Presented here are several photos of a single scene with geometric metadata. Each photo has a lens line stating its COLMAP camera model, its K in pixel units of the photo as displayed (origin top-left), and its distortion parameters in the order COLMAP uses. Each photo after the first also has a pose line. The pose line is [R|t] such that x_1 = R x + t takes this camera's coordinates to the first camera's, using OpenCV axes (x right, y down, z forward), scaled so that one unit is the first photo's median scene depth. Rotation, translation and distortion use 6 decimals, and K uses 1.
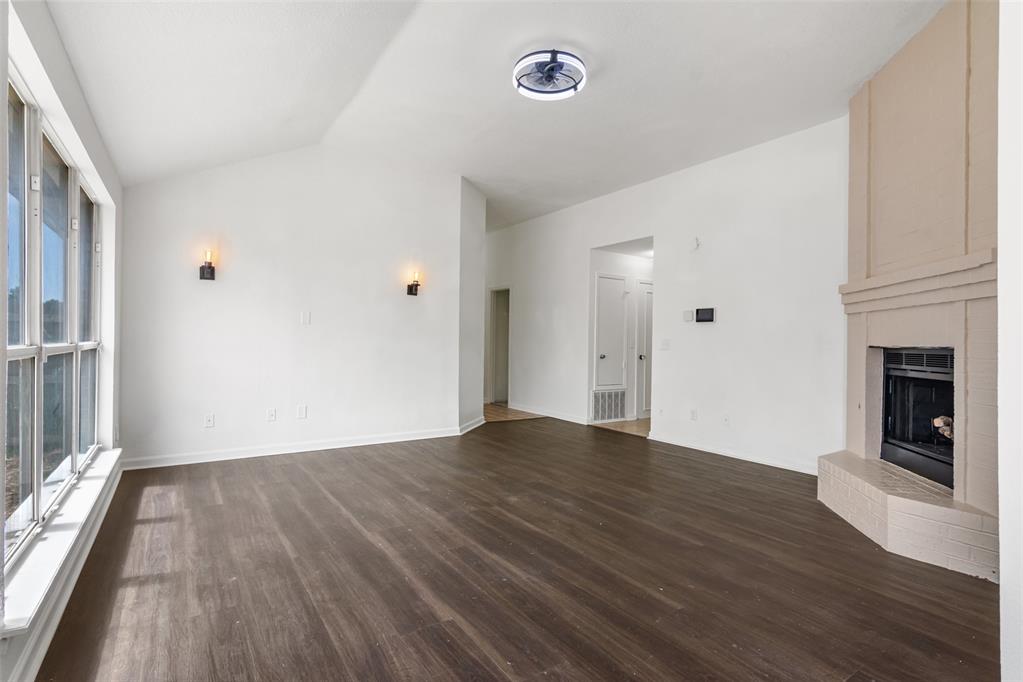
lens RADIAL K [[491.6, 0, 505.0], [0, 491.6, 333.0], [0, 0, 1]] dist [-0.000242, 0.000773]
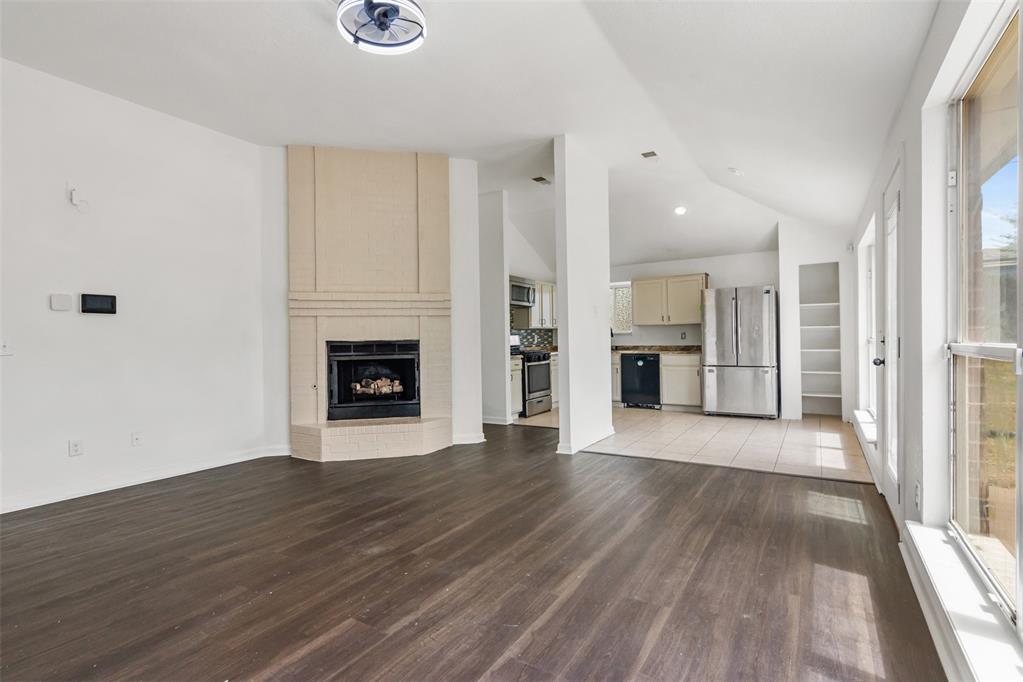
lens RADIAL K [[491.6, 0, 517.2], [0, 491.6, 333.3], [0, 0, 1]] dist [-0.000242, 0.000773]
pose [[-0.420718, 0.002443, 0.907188, -0.611602], [-0.006870, 0.999959, -0.005879, 0.008262], [-0.907166, -0.008706, -0.420684, 0.908001]]
